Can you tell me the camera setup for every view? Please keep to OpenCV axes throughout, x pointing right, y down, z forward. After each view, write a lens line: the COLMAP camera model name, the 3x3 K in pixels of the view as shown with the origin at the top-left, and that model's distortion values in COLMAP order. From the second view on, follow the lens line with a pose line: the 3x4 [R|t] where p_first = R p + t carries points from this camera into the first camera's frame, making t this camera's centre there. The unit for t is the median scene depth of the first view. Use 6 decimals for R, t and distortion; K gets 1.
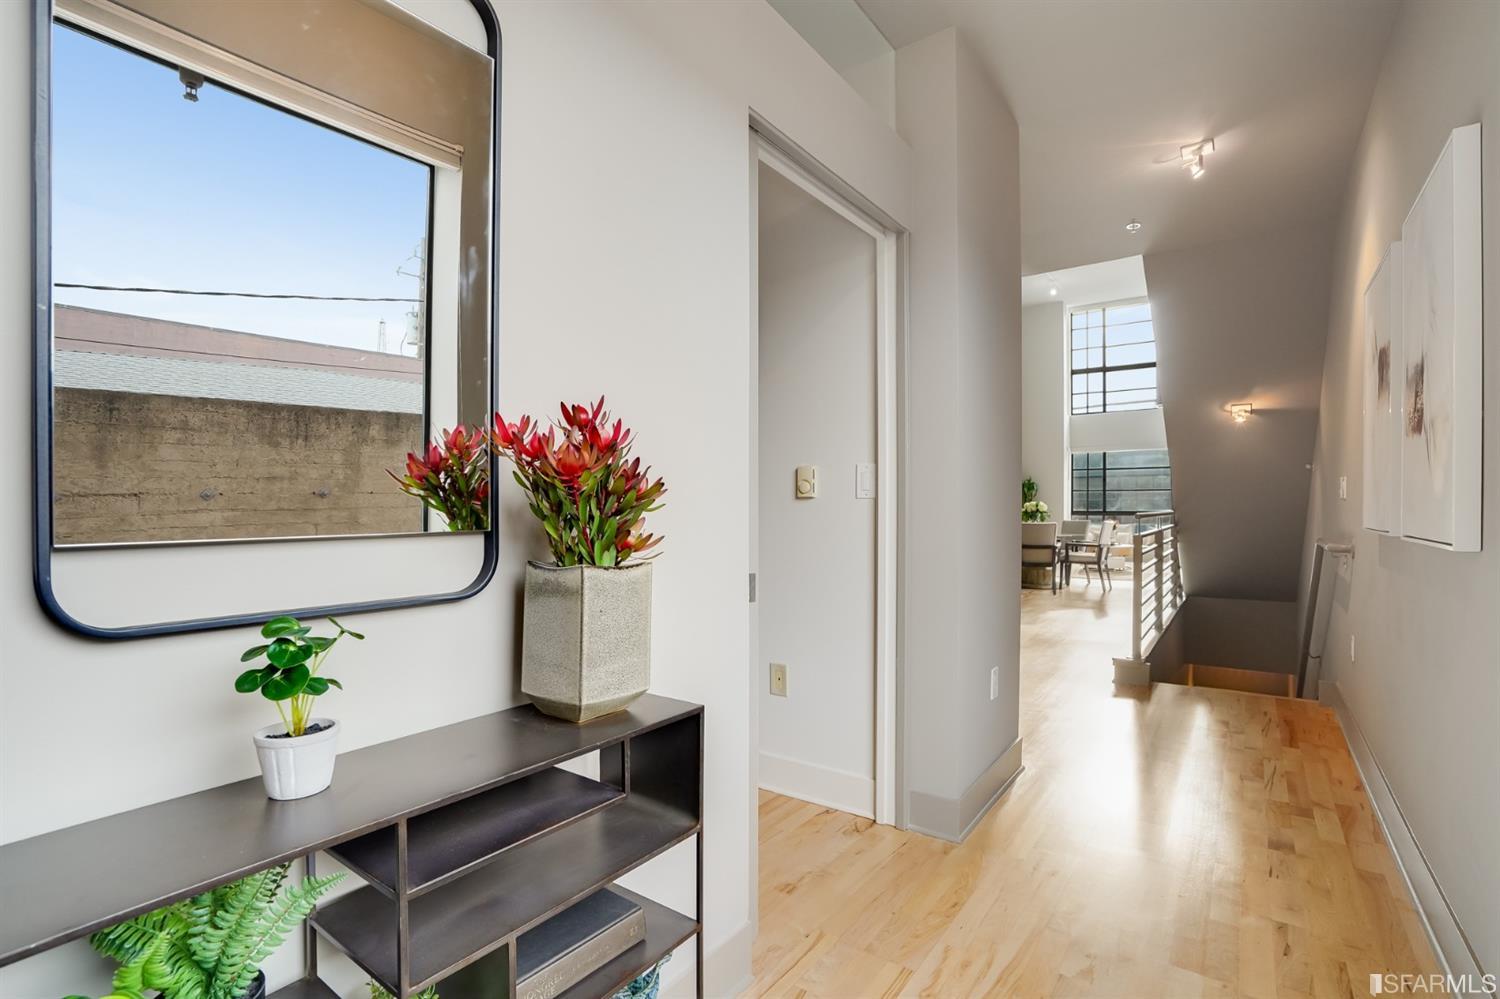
lens RADIAL K [[710.0, 0, 727.0], [0, 710.0, 524.0], [0, 0, 1]] dist [-0.058608, 0.000126]
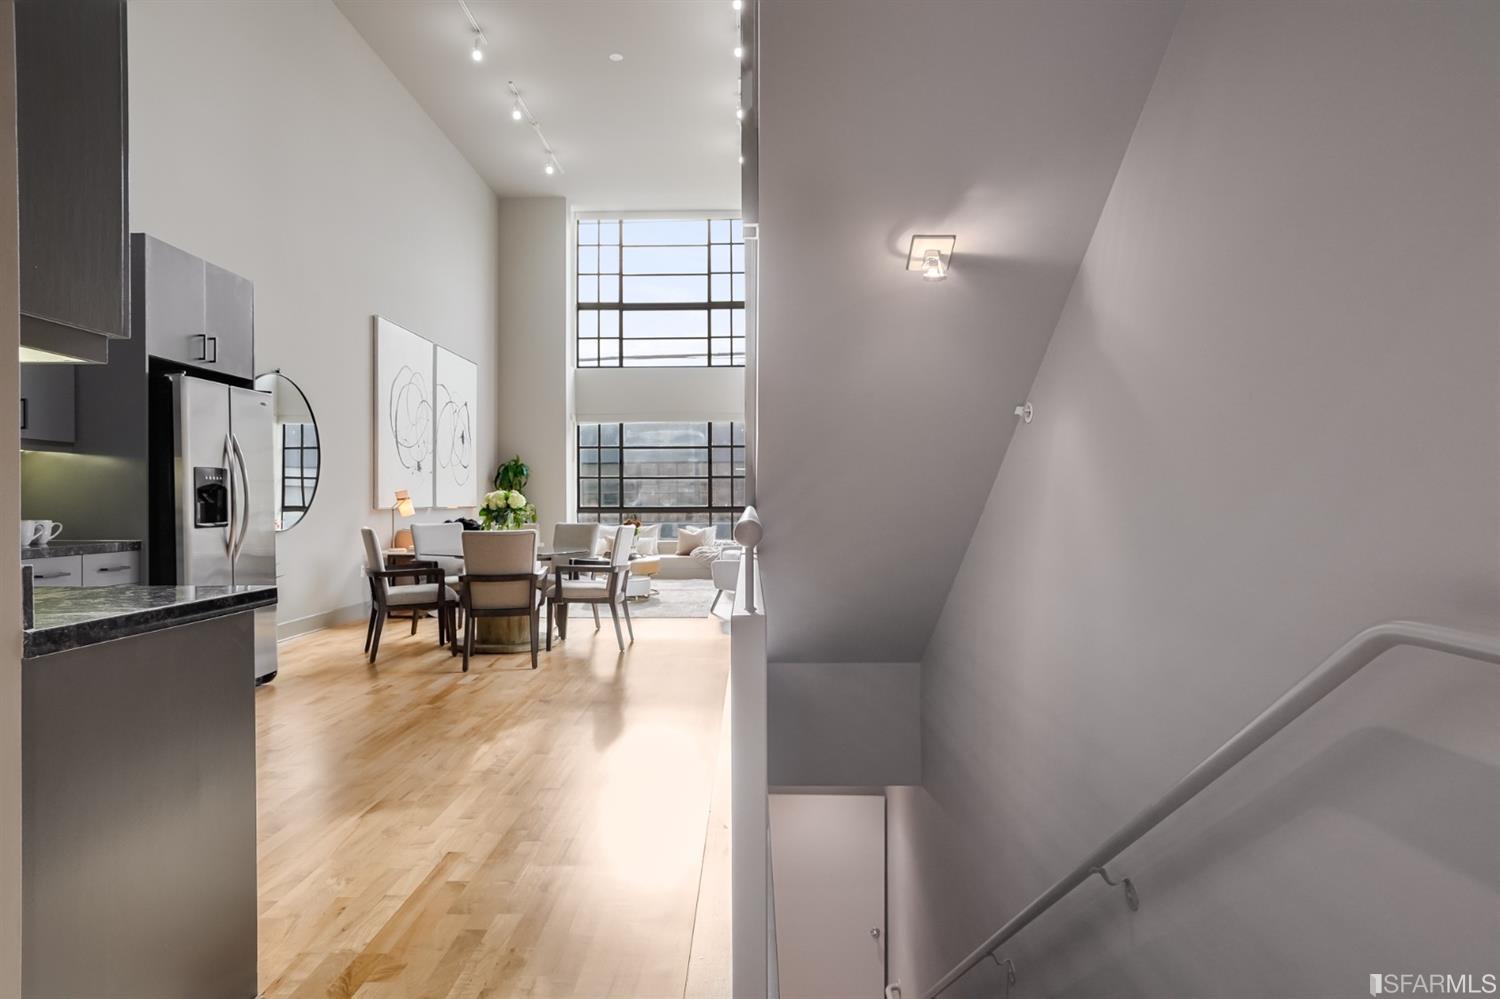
lens RADIAL K [[863.7, 0, 750.0], [0, 863.7, 499.5], [0, 0, 1]] dist [0.001803, 0.001100]
pose [[0.801401, 0.002467, 0.598122, 0.125884], [0.014281, 0.999628, -0.023257, -0.004282], [-0.597957, 0.027180, 0.801067, 0.229015]]
